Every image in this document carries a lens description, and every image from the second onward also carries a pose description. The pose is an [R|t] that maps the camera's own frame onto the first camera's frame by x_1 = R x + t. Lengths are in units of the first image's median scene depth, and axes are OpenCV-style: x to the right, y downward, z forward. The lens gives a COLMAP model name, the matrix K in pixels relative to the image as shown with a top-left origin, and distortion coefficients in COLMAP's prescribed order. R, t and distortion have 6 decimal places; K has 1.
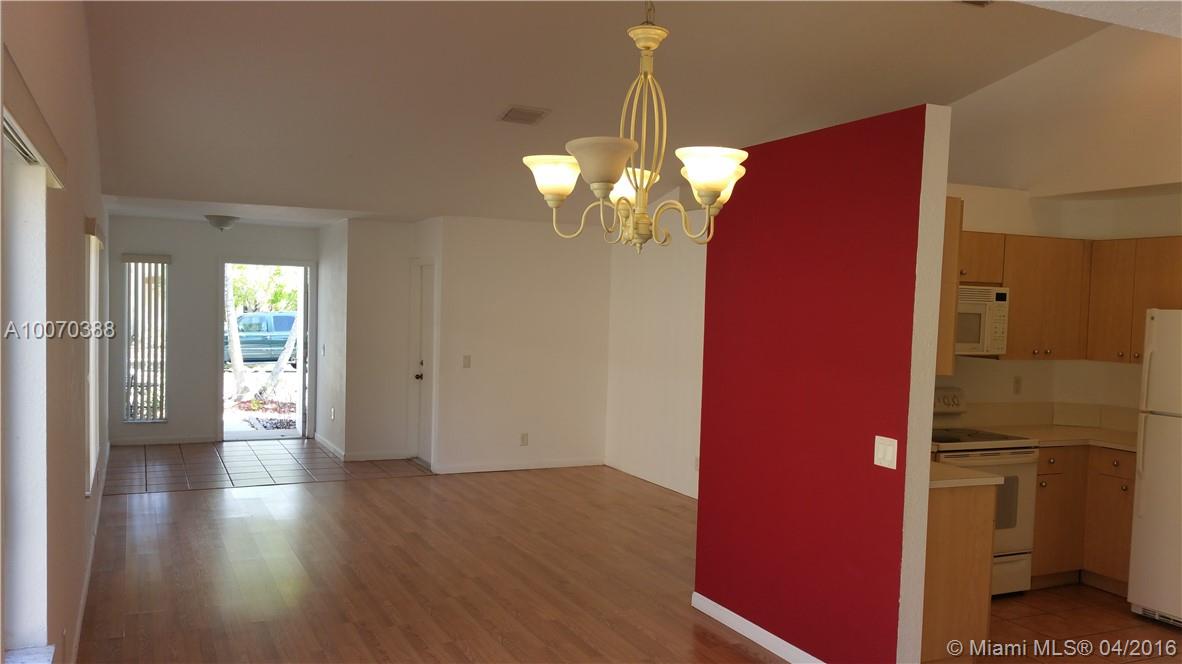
lens RADIAL K [[966.7, 0, 594.6], [0, 966.7, 361.8], [0, 0, 1]] dist [0.159219, -0.340755]
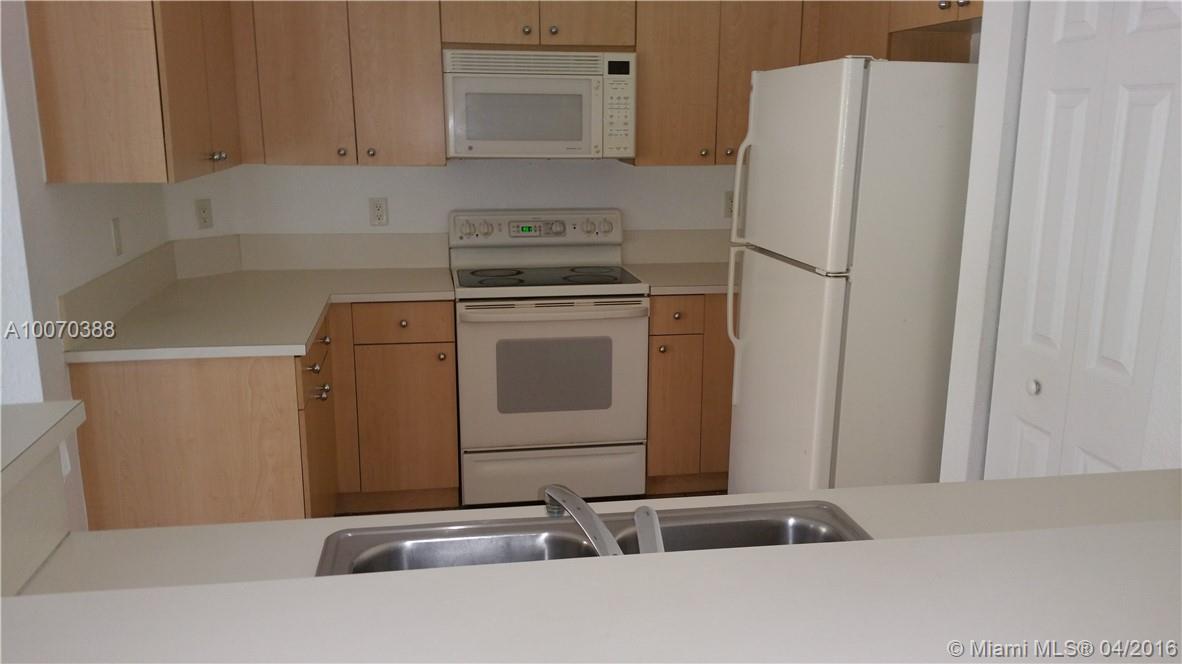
lens RADIAL K [[966.7, 0, 594.6], [0, 966.7, 361.8], [0, 0, 1]] dist [0.159219, -0.340755]
pose [[0.963298, 0.037556, -0.265795, 0.351705], [0.010125, 0.984377, 0.175784, 0.008031], [0.268244, -0.172024, 0.947868, 0.203778]]
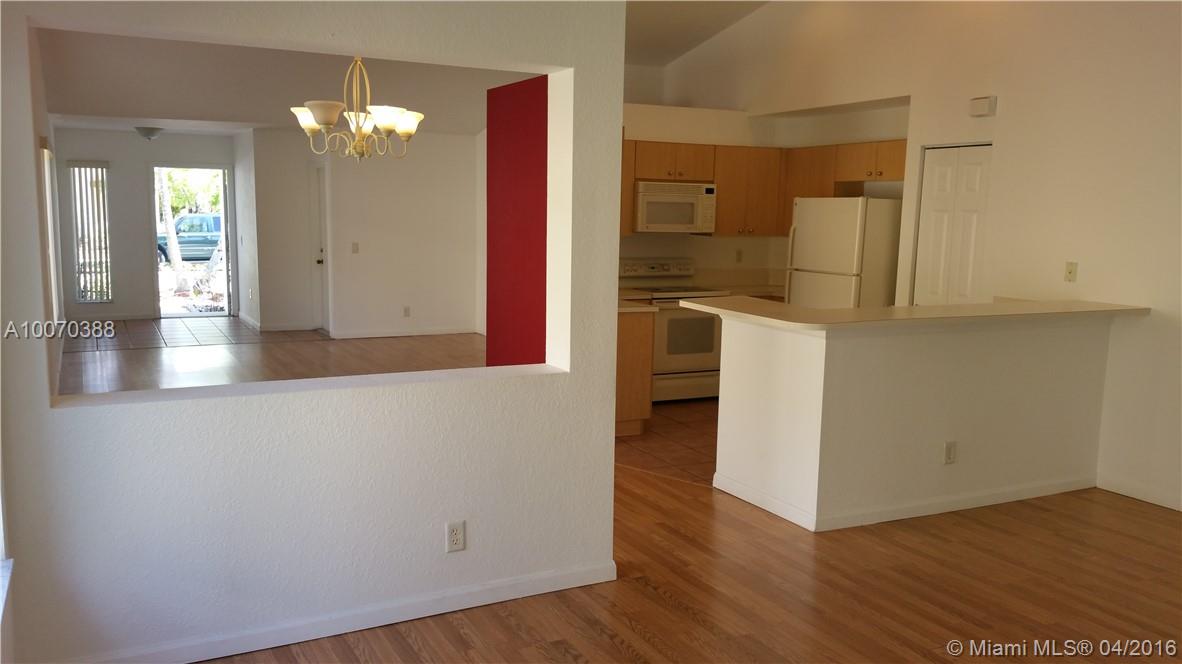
lens RADIAL K [[966.7, 0, 594.6], [0, 966.7, 361.8], [0, 0, 1]] dist [0.159219, -0.340755]
pose [[0.999172, -0.014675, 0.037947, 0.116334], [0.010846, 0.995007, 0.099214, 0.022786], [-0.039214, -0.098720, 0.994342, -0.245312]]
